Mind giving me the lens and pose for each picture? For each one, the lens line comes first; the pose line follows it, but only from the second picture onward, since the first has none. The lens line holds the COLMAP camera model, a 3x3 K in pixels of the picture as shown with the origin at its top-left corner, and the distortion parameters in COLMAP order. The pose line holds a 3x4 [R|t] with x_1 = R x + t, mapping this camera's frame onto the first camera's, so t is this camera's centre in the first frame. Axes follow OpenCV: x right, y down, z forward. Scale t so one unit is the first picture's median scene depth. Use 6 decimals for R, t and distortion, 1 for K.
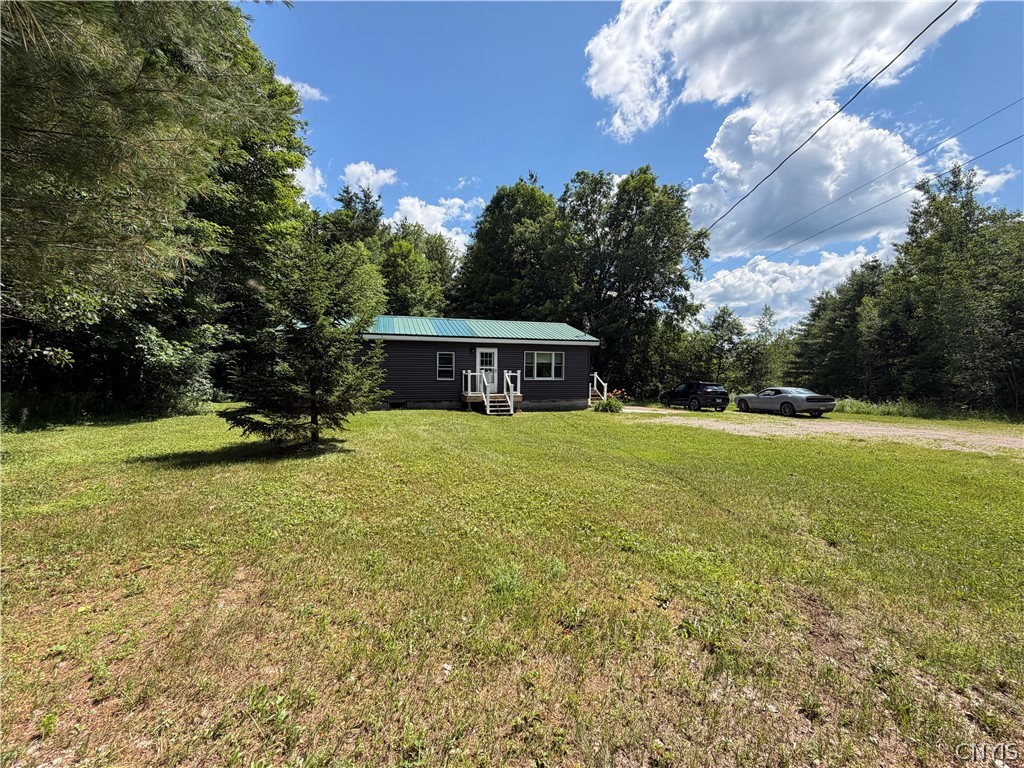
lens RADIAL K [[407.6, 0, 522.7], [0, 407.6, 388.0], [0, 0, 1]] dist [0.001481, 0.000027]
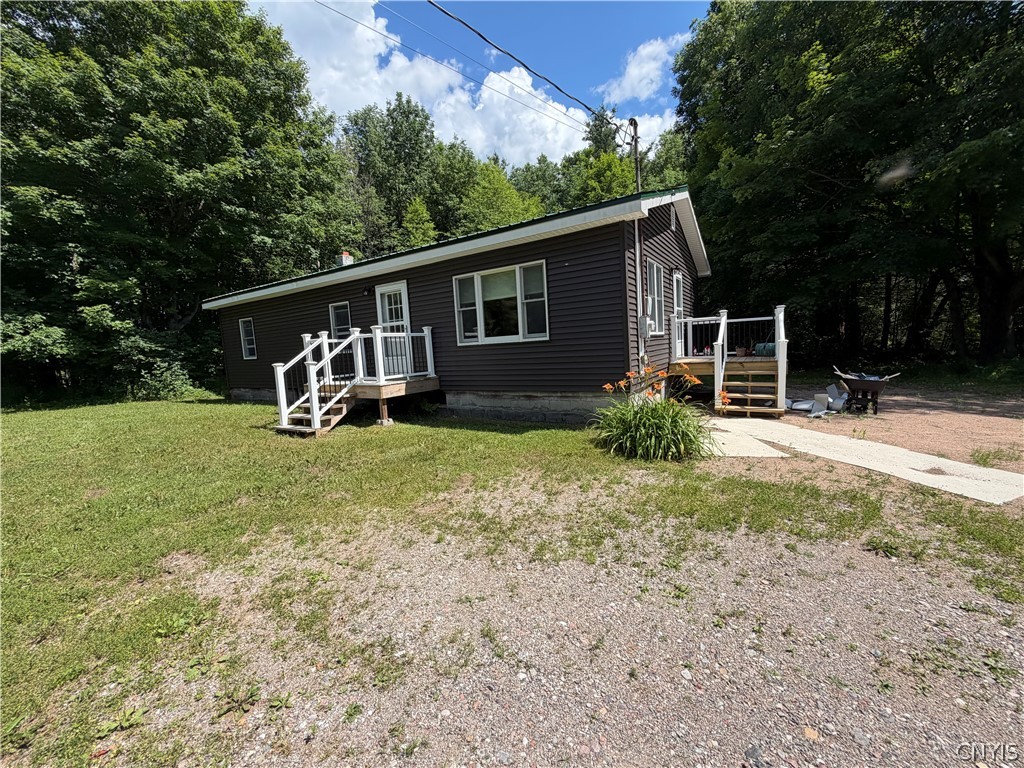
lens RADIAL K [[407.6, 0, 508.6], [0, 407.6, 386.5], [0, 0, 1]] dist [0.001481, 0.000027]
pose [[0.633243, 0.039689, -0.772935, 0.364236], [0.034581, 0.996236, 0.079487, -0.008203], [0.773180, -0.077063, 0.629487, 0.751020]]
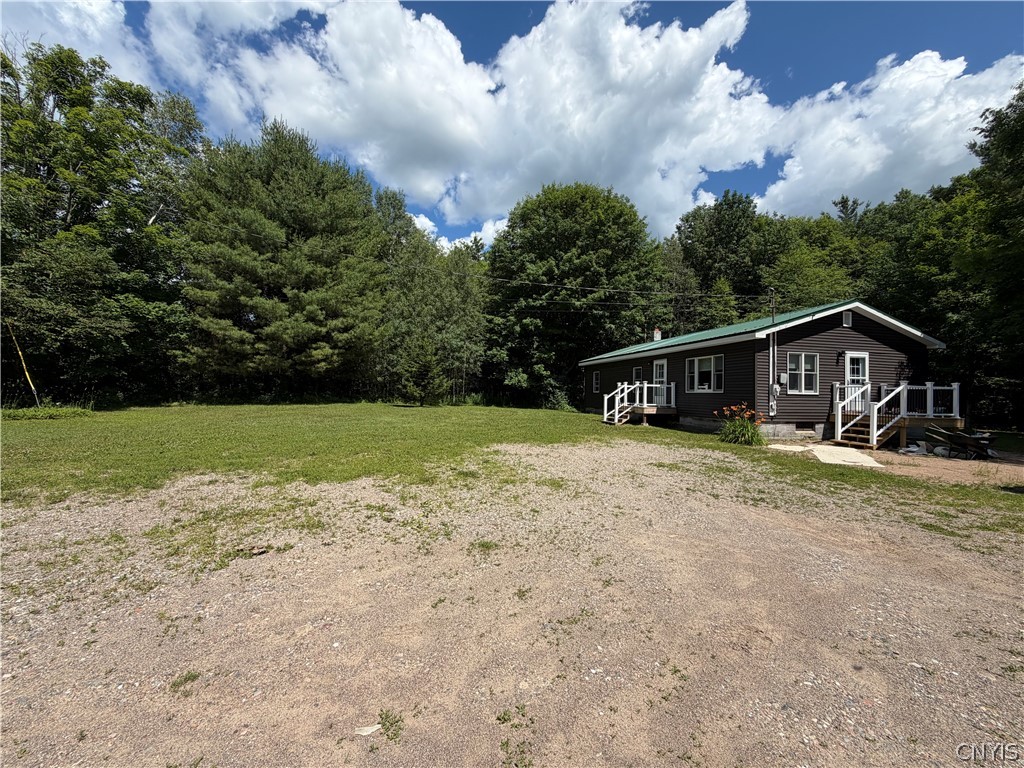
lens RADIAL K [[407.6, 0, 514.8], [0, 407.6, 389.9], [0, 0, 1]] dist [0.001481, 0.000027]
pose [[-0.076549, -0.011687, -0.996997, 0.869460], [-0.046974, 0.998863, -0.008102, -0.000558], [0.995959, 0.046213, -0.077011, 0.692407]]
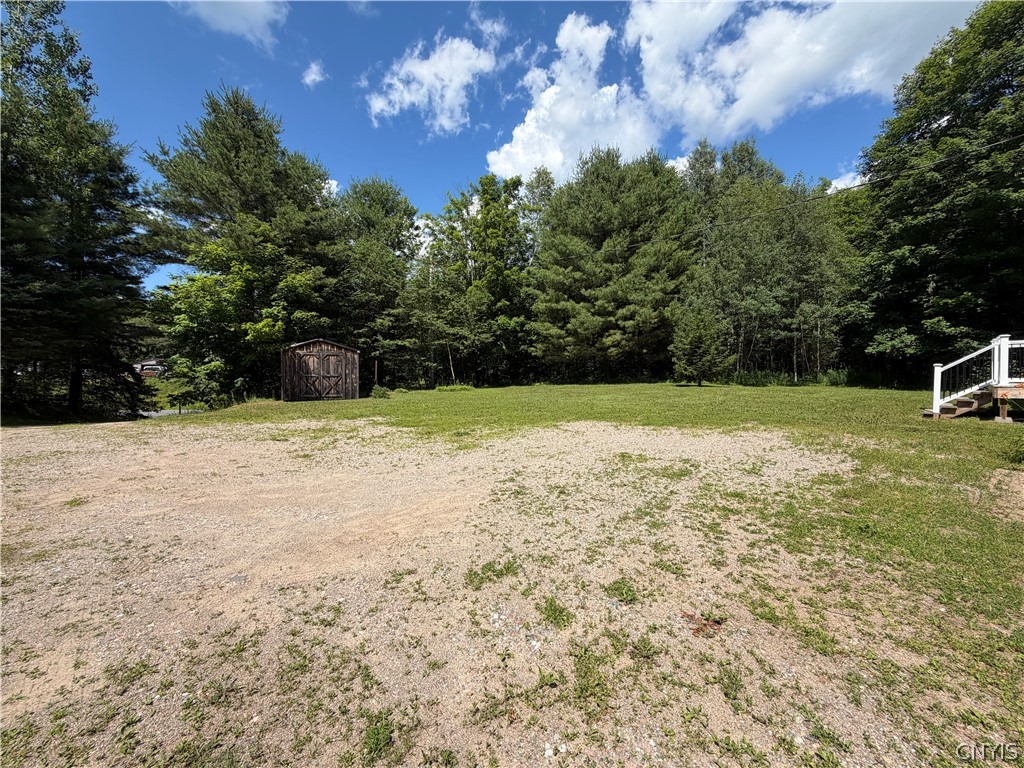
lens RADIAL K [[407.6, 0, 506.5], [0, 407.6, 388.6], [0, 0, 1]] dist [0.001481, 0.000027]
pose [[-0.912800, 0.024123, -0.407693, 0.645923], [-0.000009, 0.998253, 0.059085, -0.006354], [0.408406, 0.053936, -0.911205, 1.080027]]
